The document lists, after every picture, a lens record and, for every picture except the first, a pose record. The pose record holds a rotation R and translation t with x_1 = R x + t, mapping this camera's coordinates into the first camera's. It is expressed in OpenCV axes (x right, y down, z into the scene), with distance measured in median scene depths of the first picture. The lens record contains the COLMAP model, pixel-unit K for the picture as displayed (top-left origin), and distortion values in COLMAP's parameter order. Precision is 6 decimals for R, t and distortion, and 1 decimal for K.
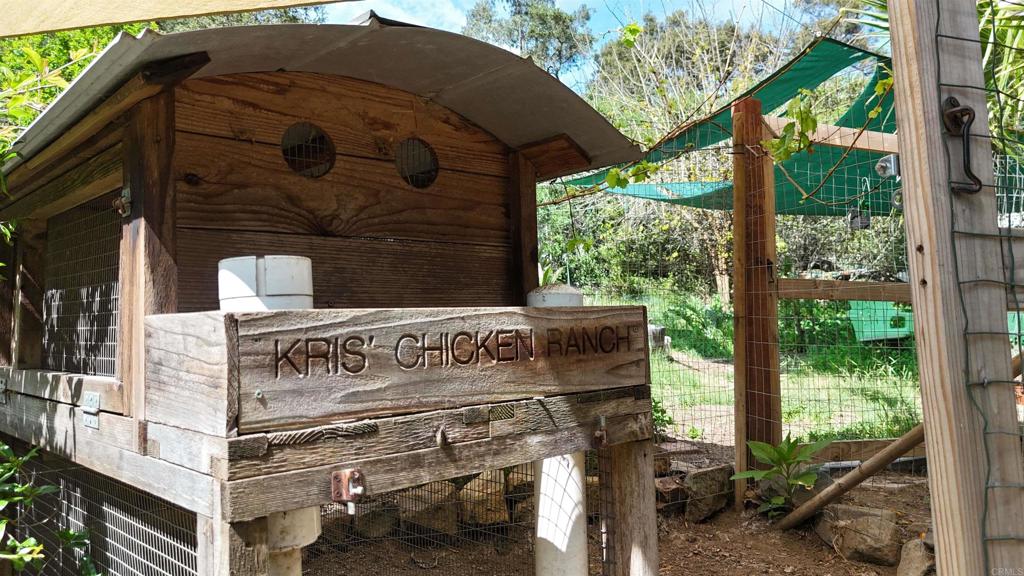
lens RADIAL K [[746.0, 0, 512.5], [0, 746.0, 286.0], [0, 0, 1]] dist [0.093487, -0.104819]
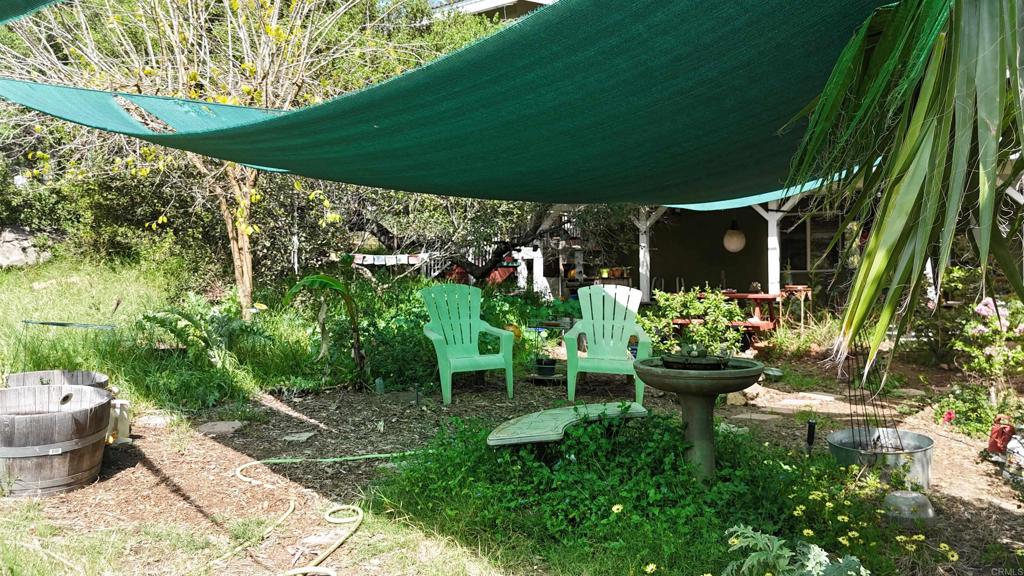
lens RADIAL K [[746.0, 0, 512.5], [0, 746.0, 286.0], [0, 0, 1]] dist [0.093487, -0.104819]
pose [[0.821915, 0.000825, 0.569610, 0.105506], [-0.053431, 0.995701, 0.075657, -0.050768], [-0.567099, -0.092618, 0.818425, 0.350779]]
